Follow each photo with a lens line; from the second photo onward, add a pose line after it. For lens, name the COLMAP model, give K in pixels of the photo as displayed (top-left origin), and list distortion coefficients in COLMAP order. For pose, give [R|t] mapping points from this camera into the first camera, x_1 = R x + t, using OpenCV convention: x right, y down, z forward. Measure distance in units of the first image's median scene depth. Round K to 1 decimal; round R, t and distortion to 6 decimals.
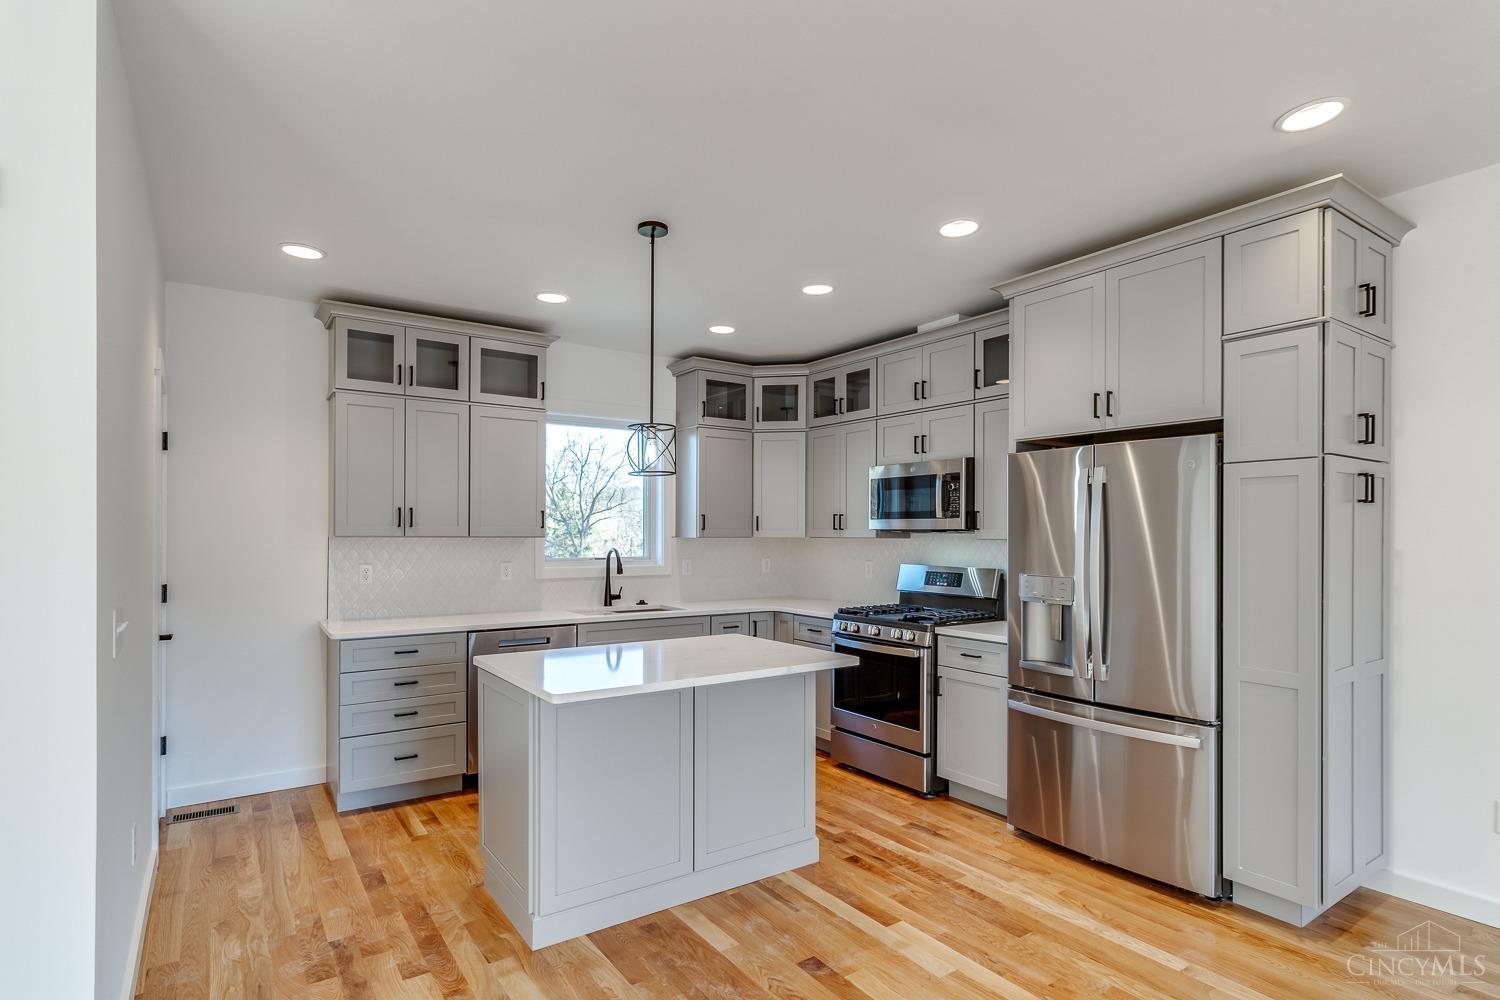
lens RADIAL K [[764.6, 0, 746.9], [0, 764.6, 536.2], [0, 0, 1]] dist [0.002039, 0.000511]
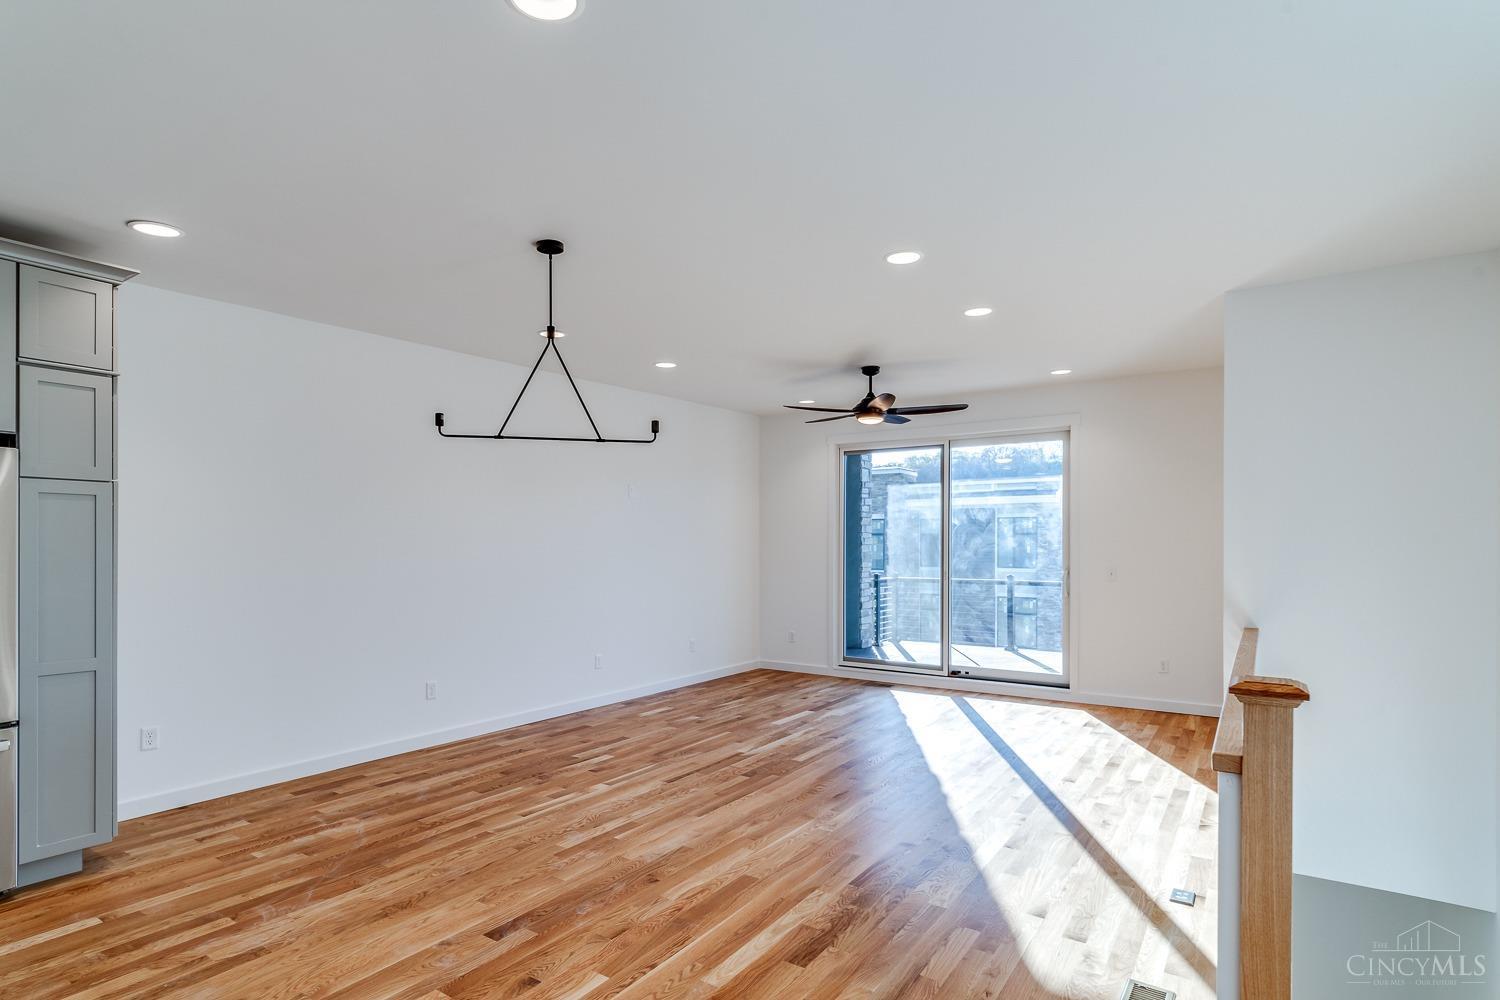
lens RADIAL K [[774.3, 0, 749.6], [0, 774.3, 538.6], [0, 0, 1]] dist [-0.001538, 0.000404]
pose [[-0.361973, 0.002420, 0.932186, -0.524843], [0.000606, 0.999997, -0.002361, -0.003680], [-0.932189, -0.000290, -0.361973, 0.306242]]
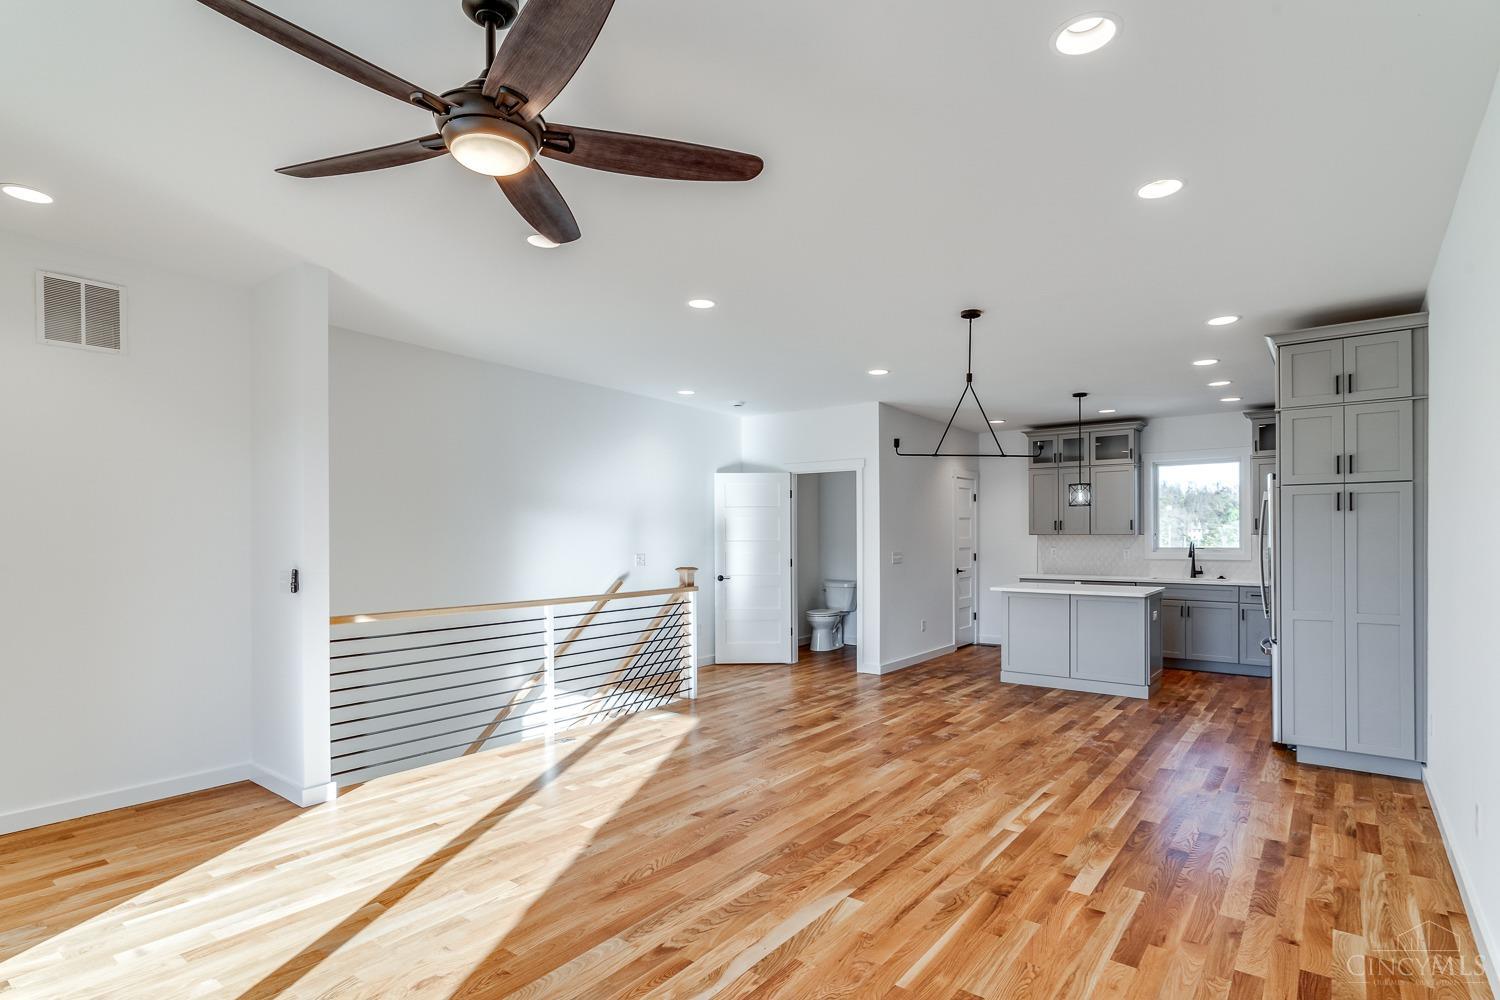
lens RADIAL K [[764.6, 0, 746.9], [0, 764.6, 536.2], [0, 0, 1]] dist [0.002039, 0.000511]
pose [[0.298580, -0.001385, -0.954384, 1.319221], [0.001749, 0.999998, -0.000904, 0.005931], [0.954383, -0.001399, 0.298582, -0.450963]]
